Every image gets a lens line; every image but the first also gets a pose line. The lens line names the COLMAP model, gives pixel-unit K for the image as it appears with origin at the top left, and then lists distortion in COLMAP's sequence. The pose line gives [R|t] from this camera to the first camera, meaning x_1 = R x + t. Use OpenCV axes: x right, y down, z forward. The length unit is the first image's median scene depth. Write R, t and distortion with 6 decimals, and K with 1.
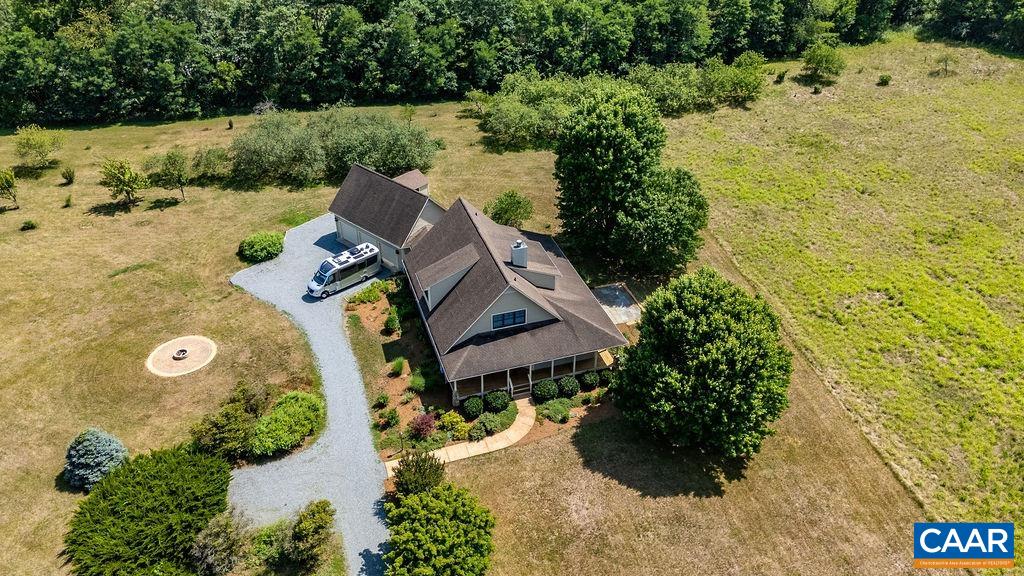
lens RADIAL K [[755.4, 0, 512.0], [0, 755.4, 288.0], [0, 0, 1]] dist [0.077642, -0.092922]
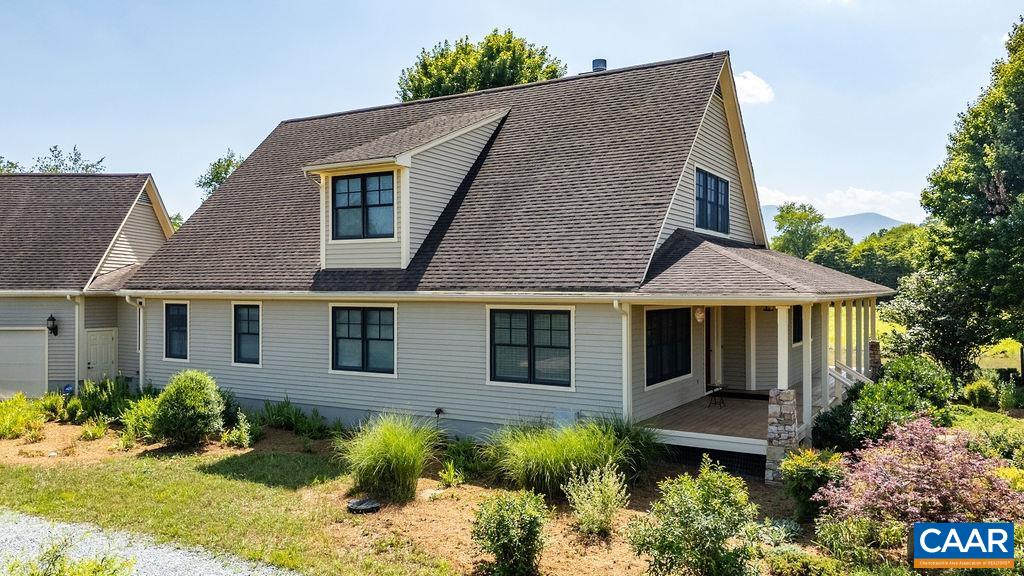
lens RADIAL K [[770.5, 0, 533.5], [0, 770.5, 287.8], [0, 0, 1]] dist [-0.004659, -0.001890]
pose [[0.741167, -0.002965, 0.671314, -0.203652], [0.378462, 0.827778, -0.414187, 0.130875], [-0.554471, 0.561048, 0.614644, 0.660715]]
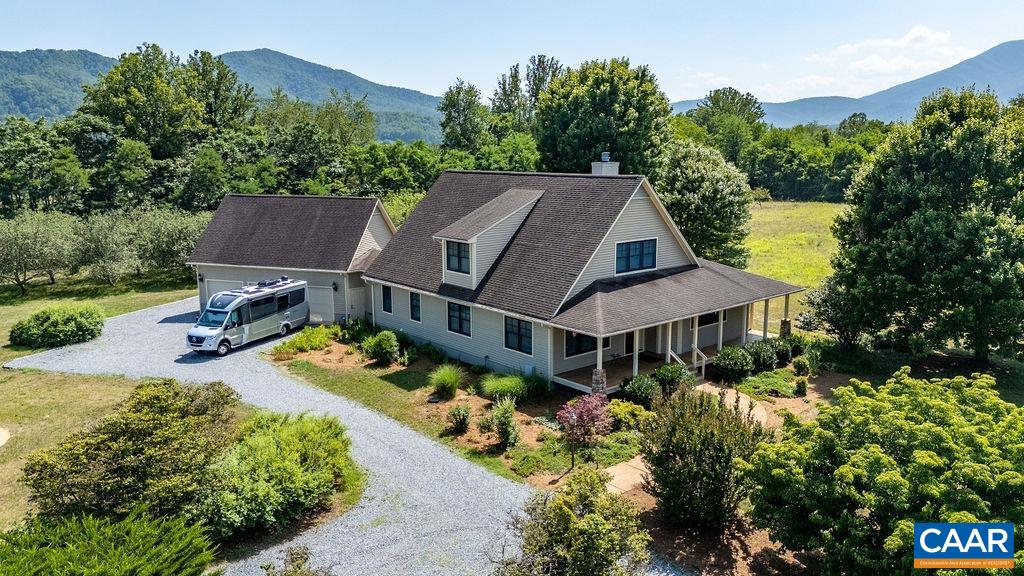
lens RADIAL K [[755.4, 0, 512.0], [0, 755.4, 288.0], [0, 0, 1]] dist [0.077642, -0.092922]
pose [[0.923526, -0.073642, 0.376399, -0.235333], [0.219402, 0.906395, -0.360986, 0.190774], [-0.314583, 0.415963, 0.853237, 0.418406]]
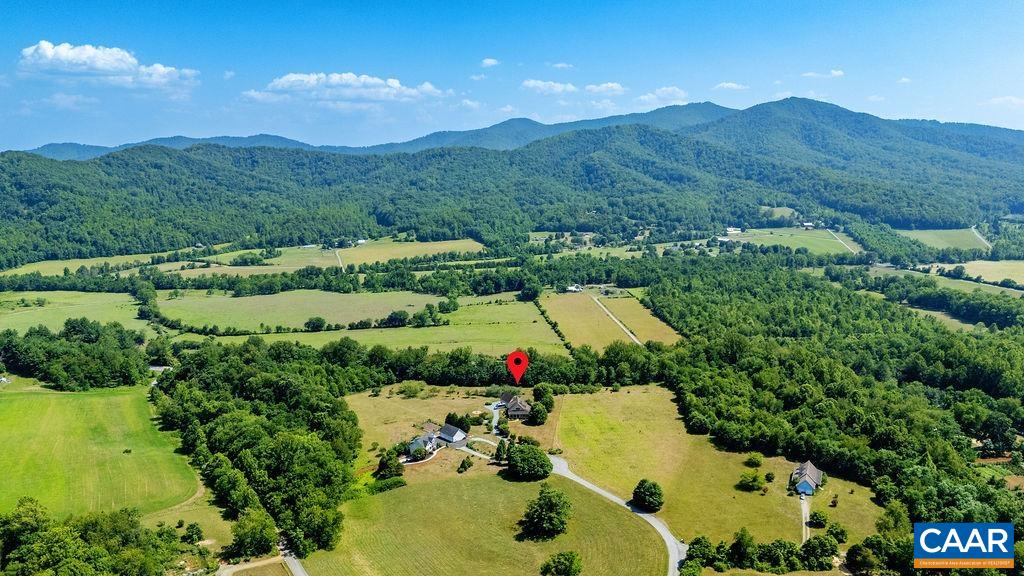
lens RADIAL K [[755.4, 0, 512.0], [0, 755.4, 288.0], [0, 0, 1]] dist [0.077642, -0.092922]
pose [[0.956626, 0.045540, -0.287738, 1.628321], [-0.160745, 0.906249, -0.390990, 1.510020], [0.242957, 0.420283, 0.874262, -4.876360]]
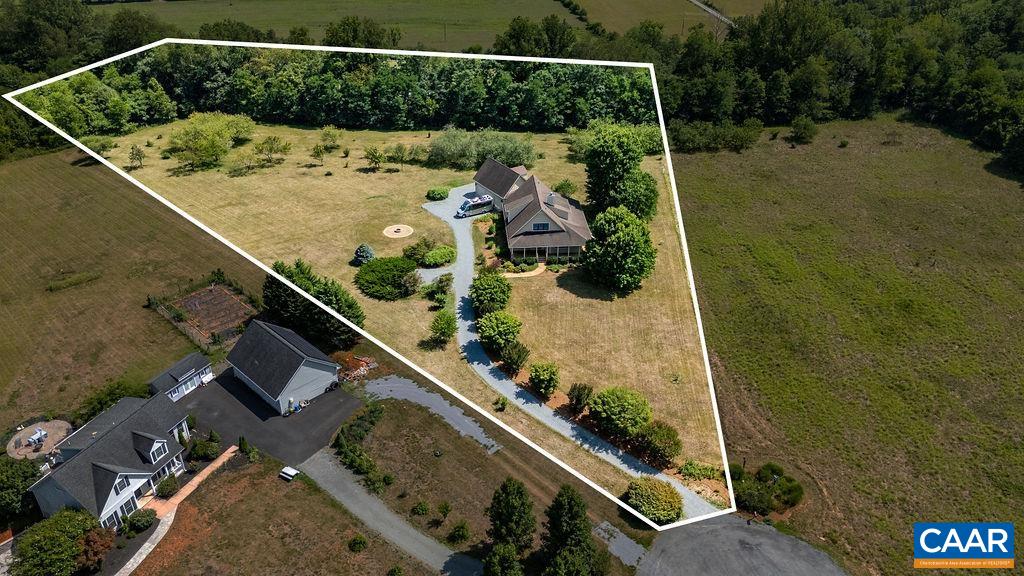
lens RADIAL K [[755.4, 0, 512.0], [0, 755.4, 288.0], [0, 0, 1]] dist [0.077642, -0.092922]
pose [[0.971457, 0.127441, -0.200076, 0.288954], [-0.137699, 0.989739, -0.038163, 0.240570], [0.193159, 0.064624, 0.979037, -0.890552]]
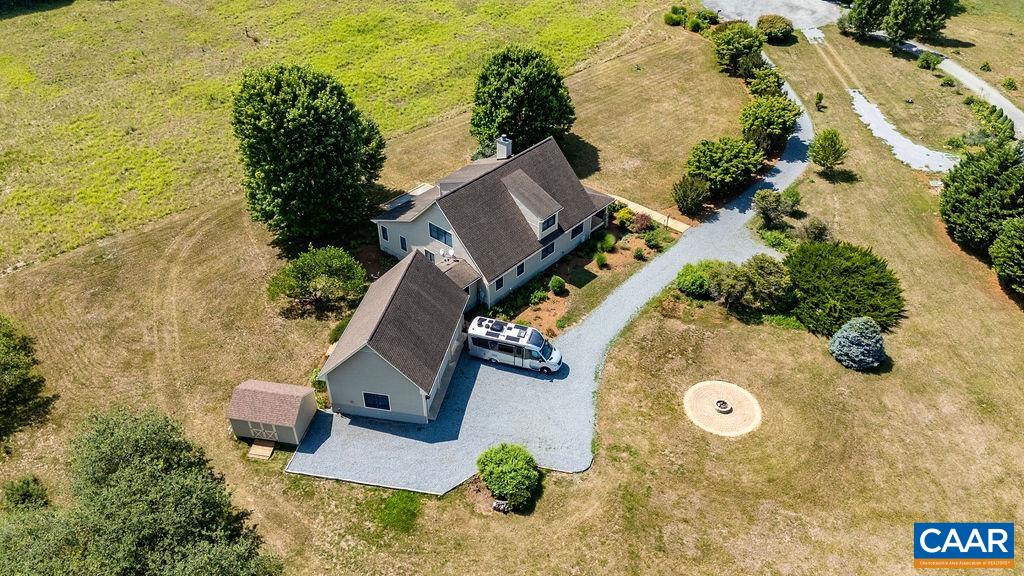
lens RADIAL K [[755.4, 0, 512.0], [0, 755.4, 288.0], [0, 0, 1]] dist [0.077642, -0.092922]
pose [[-0.509232, -0.527827, 0.679766, -0.685060], [0.483231, 0.478229, 0.733339, -0.601248], [-0.712159, 0.701923, 0.011533, 0.882928]]
